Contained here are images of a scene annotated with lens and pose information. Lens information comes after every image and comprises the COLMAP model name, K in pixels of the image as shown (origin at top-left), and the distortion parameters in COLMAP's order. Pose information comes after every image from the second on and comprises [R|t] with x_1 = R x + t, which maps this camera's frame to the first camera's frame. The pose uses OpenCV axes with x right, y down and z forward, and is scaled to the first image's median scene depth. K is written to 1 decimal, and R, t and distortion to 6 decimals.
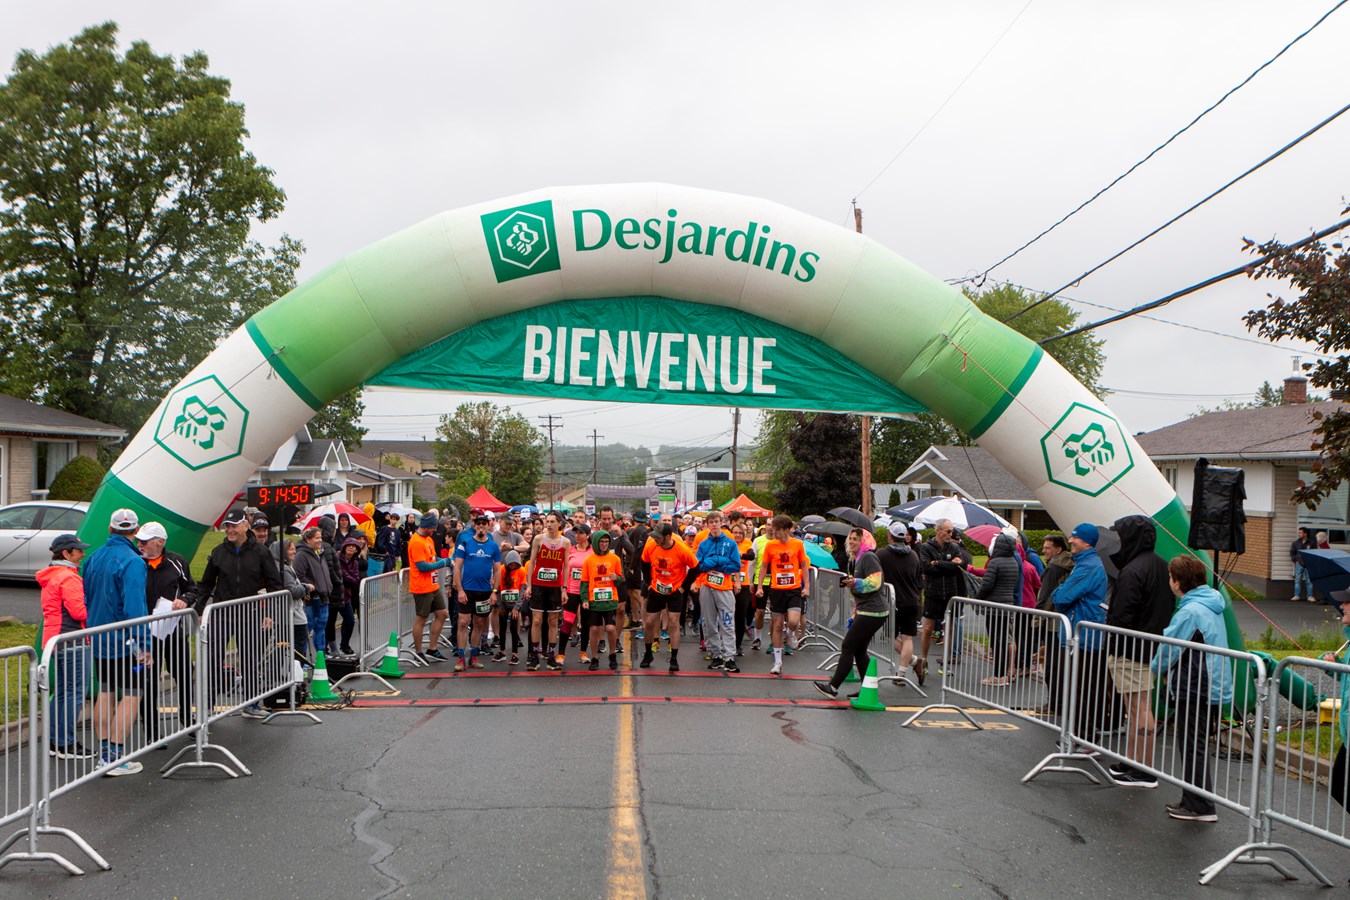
lens RADIAL K [[1673.0, 0, 675.0], [0, 1673.0, 450.0], [0, 0, 1]] dist [-0.005767, 0.016735]
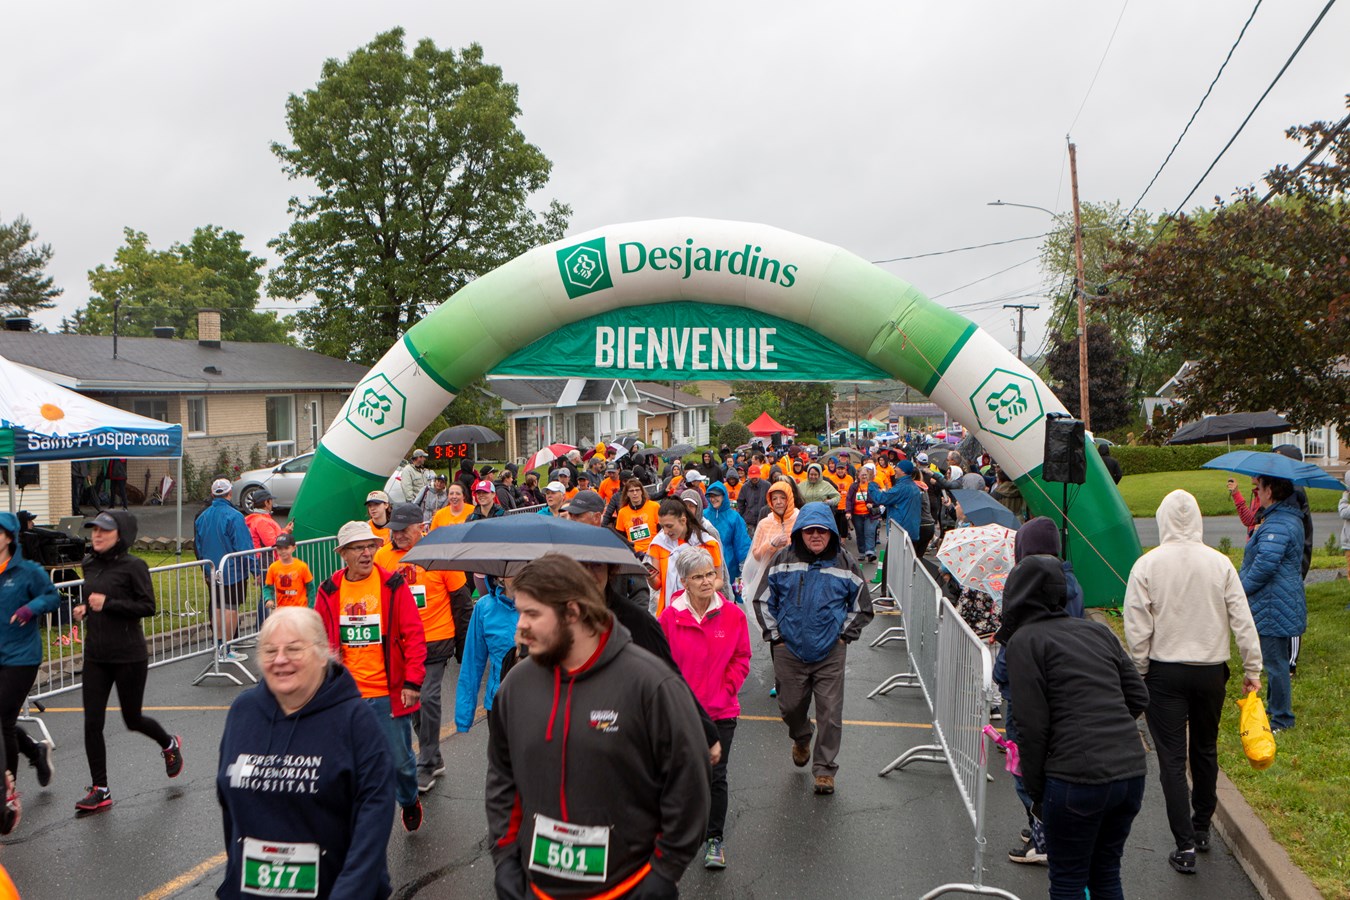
lens RADIAL K [[1867.9, 0, 674.4], [0, 1867.9, 486.7], [0, 0, 1]] dist [0.003418, -0.062829]
pose [[0.967062, -0.021058, -0.253668, 0.359865], [0.040563, 0.996586, 0.071908, -0.050974], [0.251288, -0.079829, 0.964615, -0.479198]]
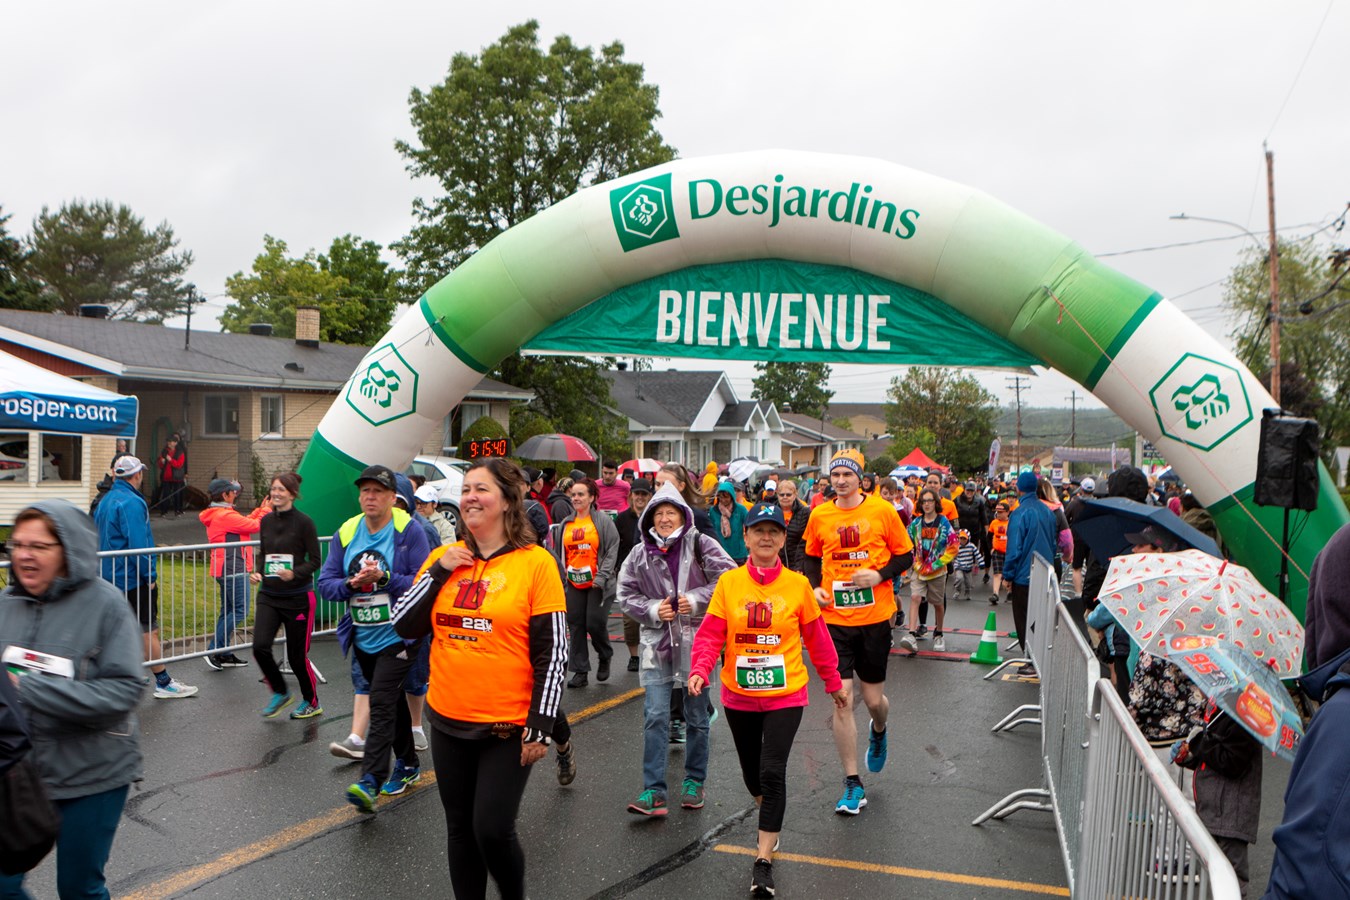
lens RADIAL K [[1689.4, 0, 672.7], [0, 1689.4, 465.6], [0, 0, 1]] dist [-0.009000, 0.069822]
pose [[0.933570, 0.005059, -0.358361, 0.306726], [0.005832, 0.999554, 0.029303, 0.006030], [0.358349, -0.029446, 0.933123, -0.012412]]
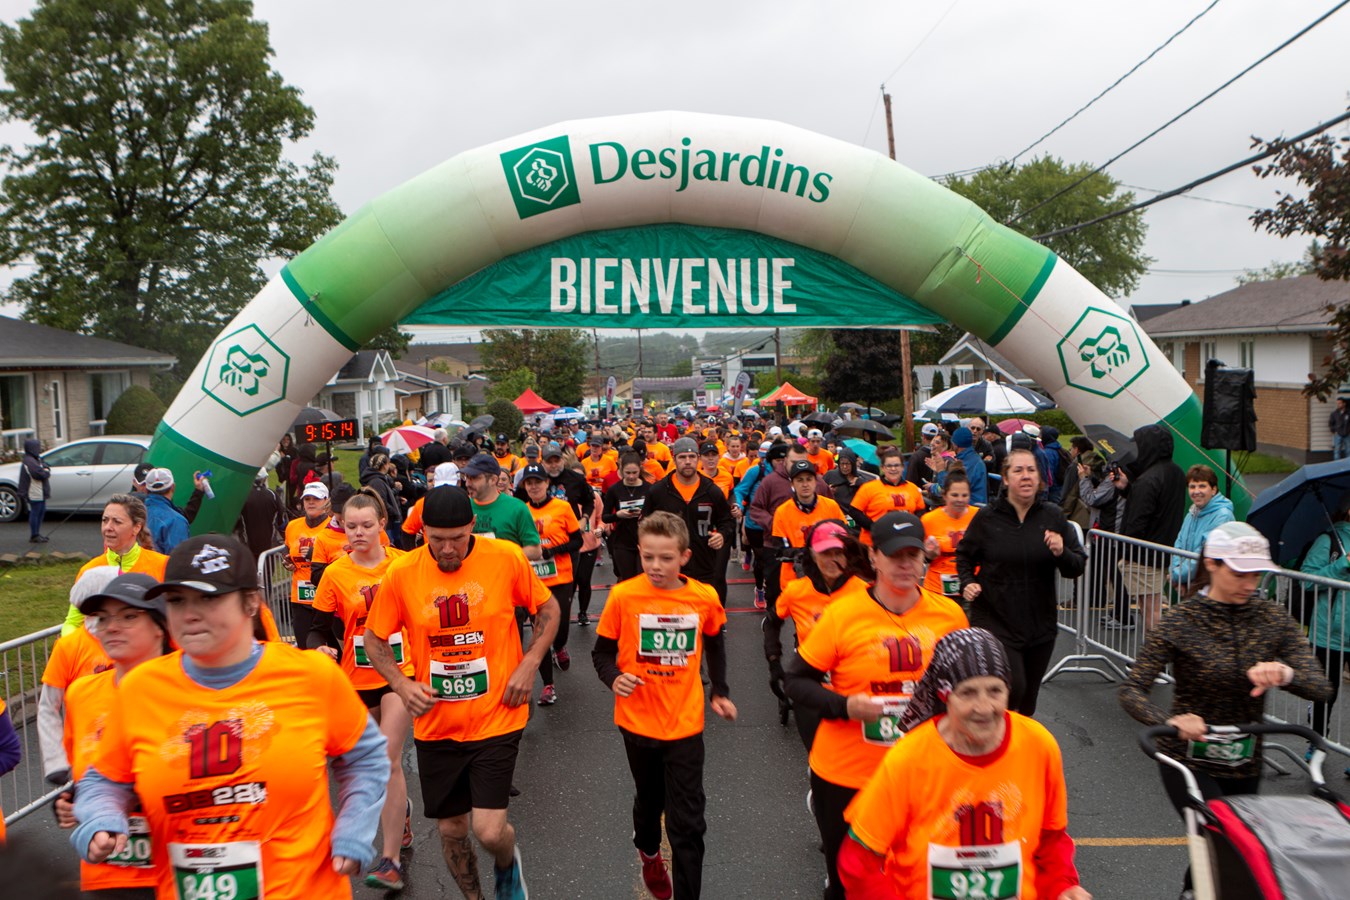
lens RADIAL K [[1689.4, 0, 672.7], [0, 1689.4, 465.6], [0, 0, 1]] dist [-0.009000, 0.069822]
pose [[0.998184, -0.047457, -0.037114, 0.018432], [0.050424, 0.995226, 0.083562, -0.030488], [0.032971, -0.085281, 0.995811, -0.043469]]
